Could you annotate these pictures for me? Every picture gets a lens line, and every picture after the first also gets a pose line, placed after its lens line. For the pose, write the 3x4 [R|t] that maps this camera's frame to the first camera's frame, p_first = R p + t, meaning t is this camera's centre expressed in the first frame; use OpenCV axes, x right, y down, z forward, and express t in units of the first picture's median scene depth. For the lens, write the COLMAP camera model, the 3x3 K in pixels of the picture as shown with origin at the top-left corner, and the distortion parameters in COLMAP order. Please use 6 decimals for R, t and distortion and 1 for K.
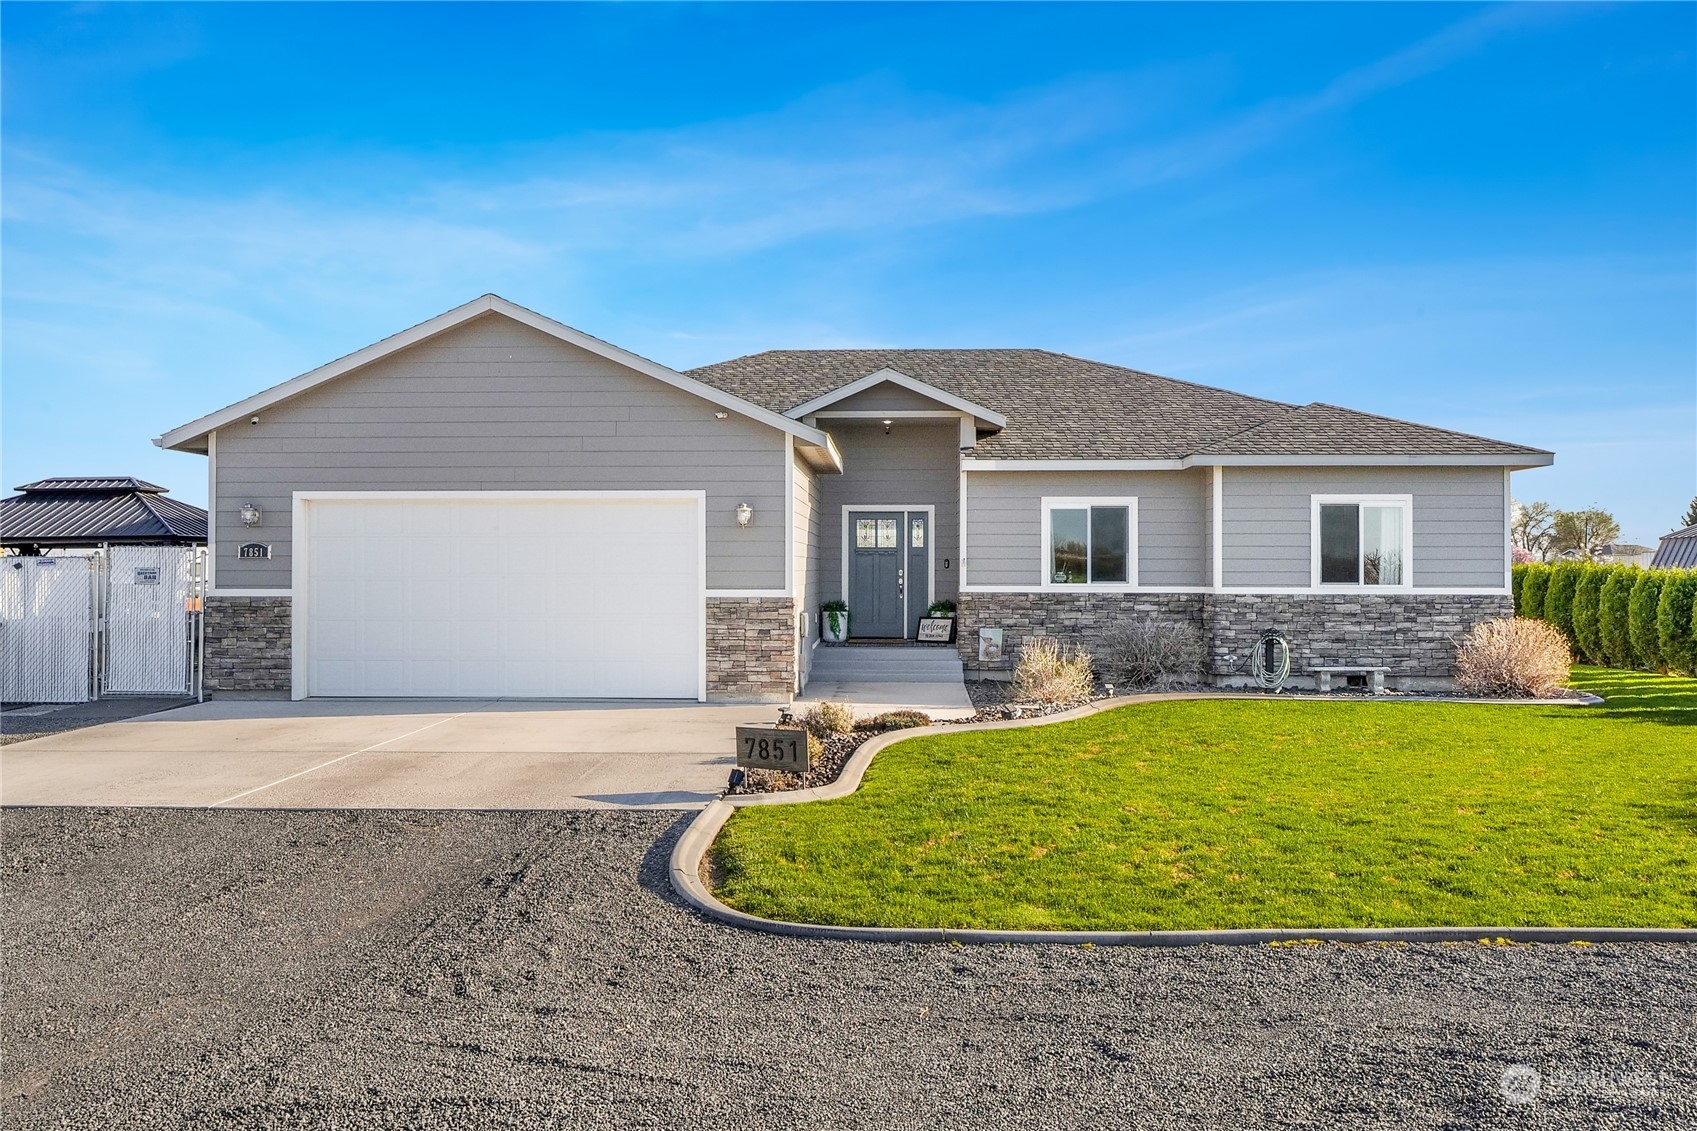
lens RADIAL K [[1339.0, 0, 860.6], [0, 1339.0, 564.6], [0, 0, 1]] dist [0.007529, -0.000419]
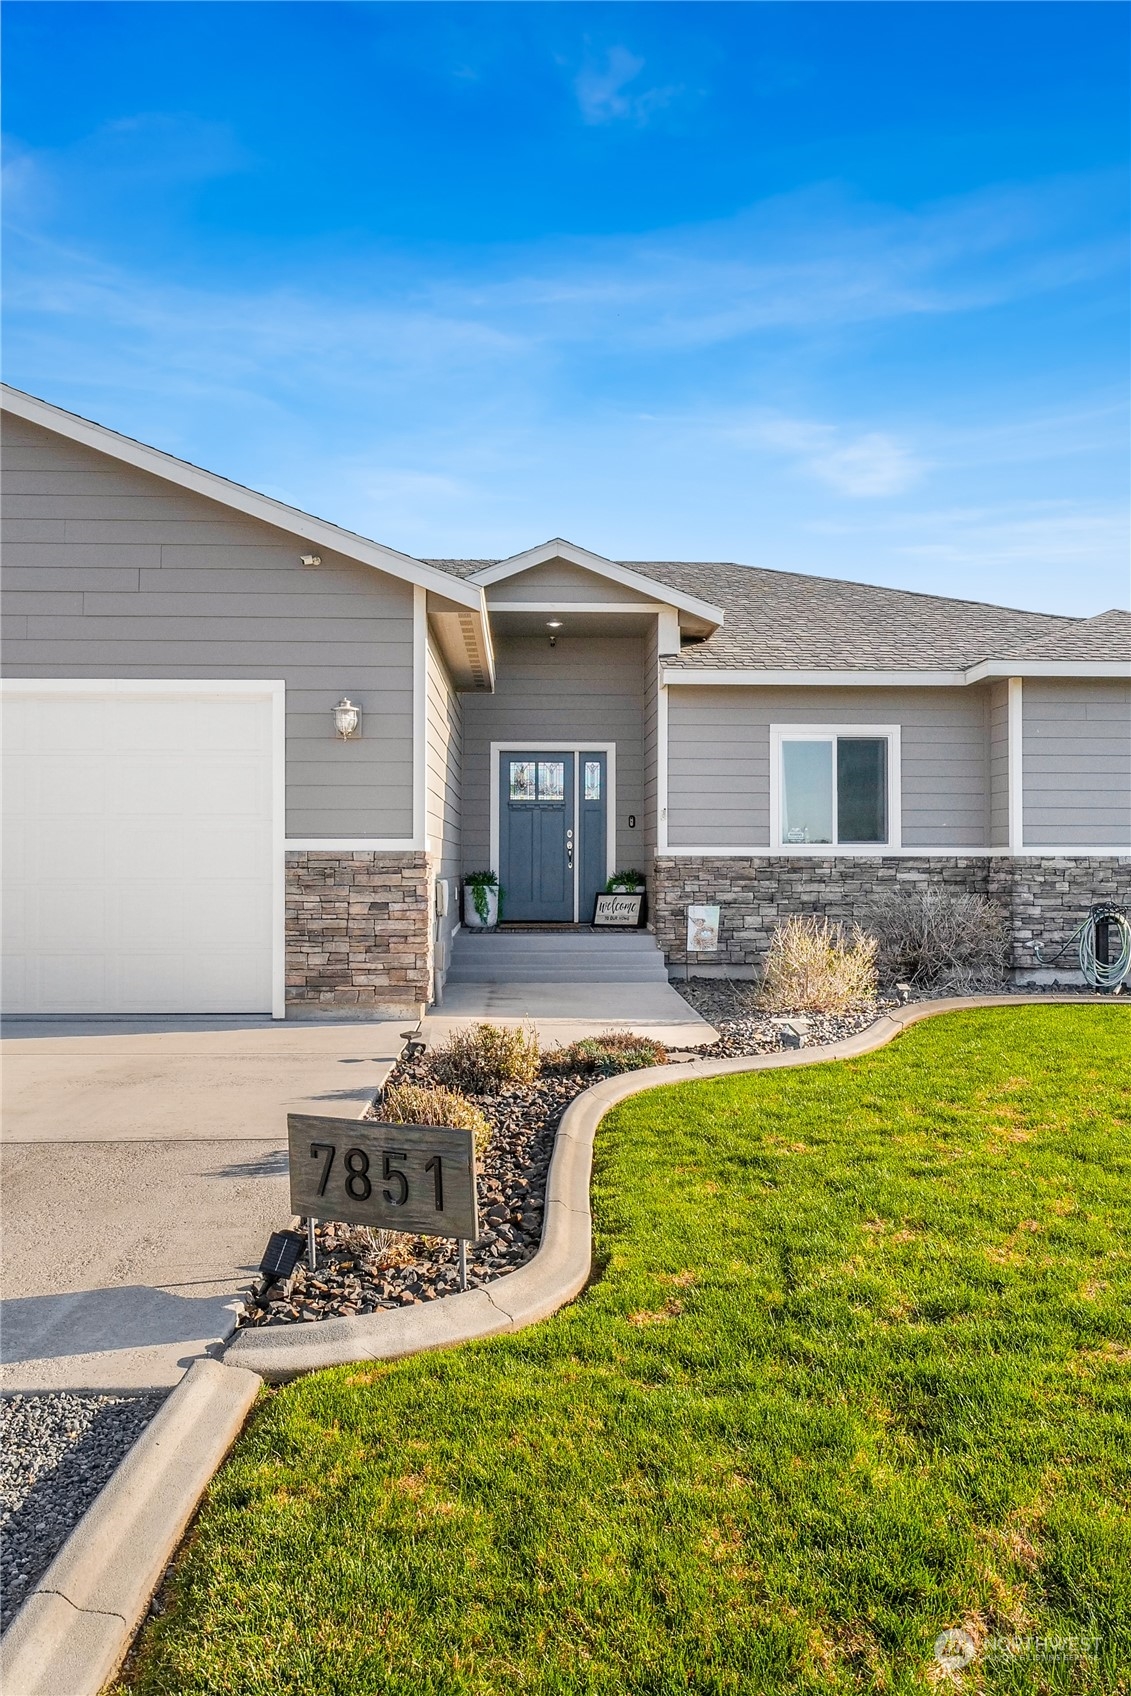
lens RADIAL K [[1272.0, 0, 594.4], [0, 1272.0, 851.3], [0, 0, 1]] dist [-0.002086, -0.002844]
pose [[0.996314, 0.000064, 0.085778, -0.019181], [0.000760, 0.999954, -0.009573, 0.025765], [-0.085774, 0.009603, 0.996268, 0.337189]]
